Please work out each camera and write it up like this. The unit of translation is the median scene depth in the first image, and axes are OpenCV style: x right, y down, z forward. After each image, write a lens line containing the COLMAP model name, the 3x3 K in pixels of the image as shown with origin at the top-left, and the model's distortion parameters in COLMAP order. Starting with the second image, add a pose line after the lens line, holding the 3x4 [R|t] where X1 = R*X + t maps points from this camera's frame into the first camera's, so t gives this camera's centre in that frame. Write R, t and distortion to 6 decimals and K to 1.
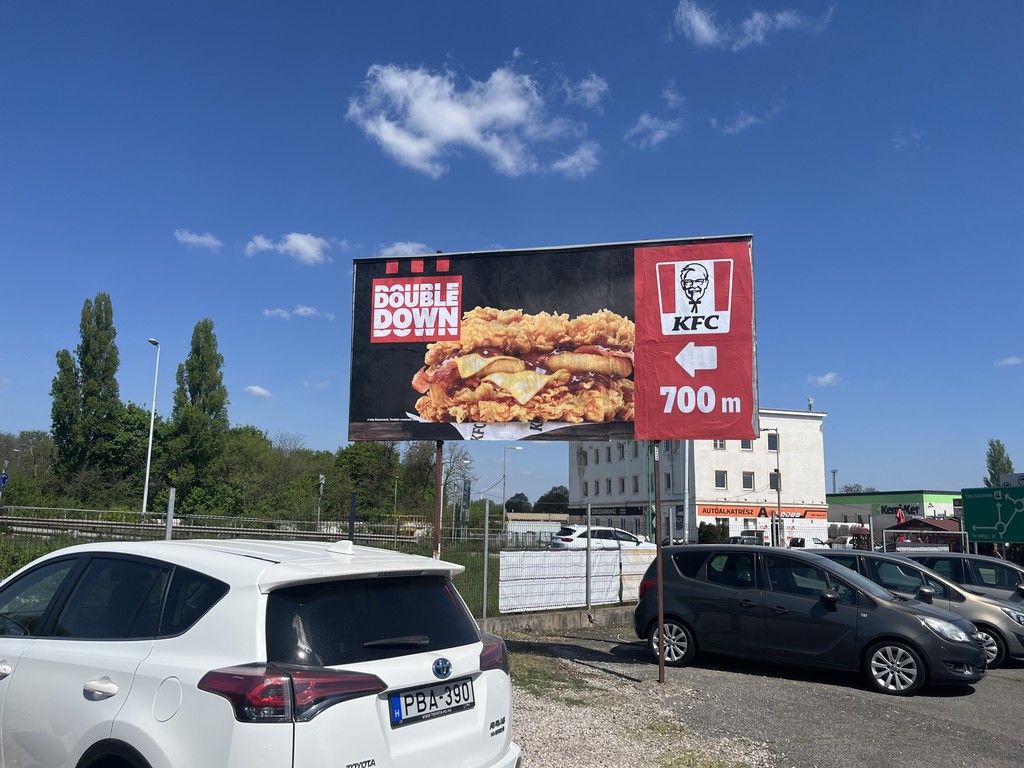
lens RADIAL K [[774.6, 0, 506.1], [0, 774.6, 379.6], [0, 0, 1]] dist [0.007051, -0.005283]
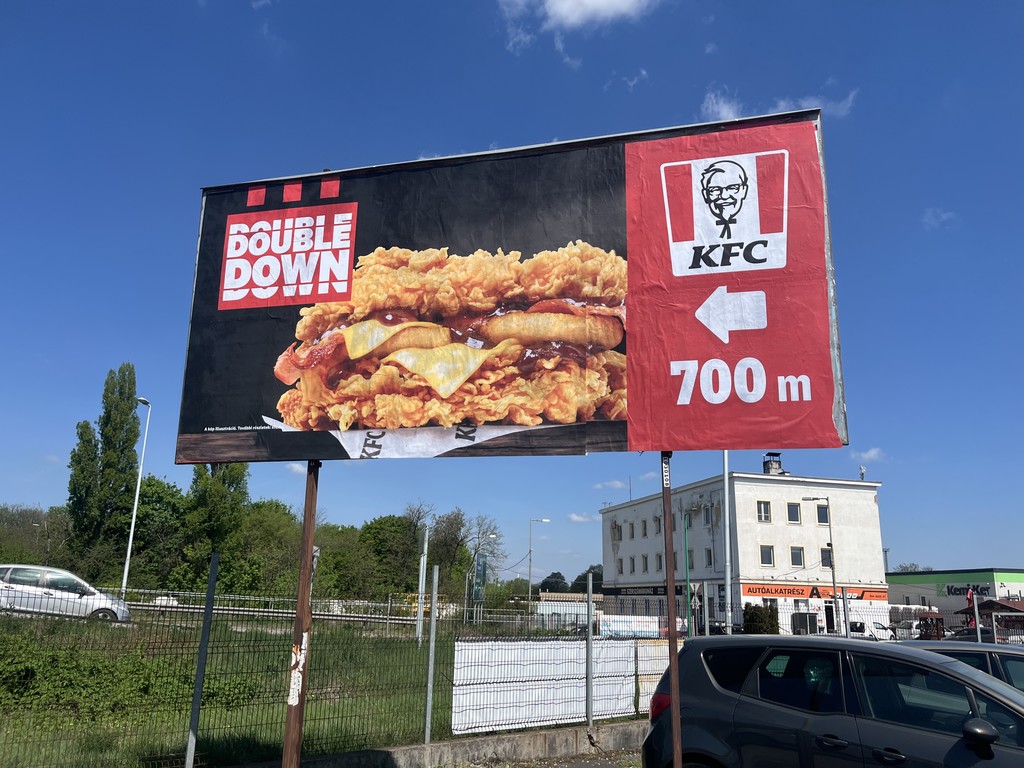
lens RADIAL K [[782.0, 0, 512.0], [0, 782.0, 384.0], [0, 0, 1]] dist [0.002316, 0.007610]
pose [[0.999259, -0.005815, -0.038060, 0.092557], [0.002353, 0.995904, -0.090385, 0.072608], [0.038430, 0.090228, 0.995179, 0.371563]]
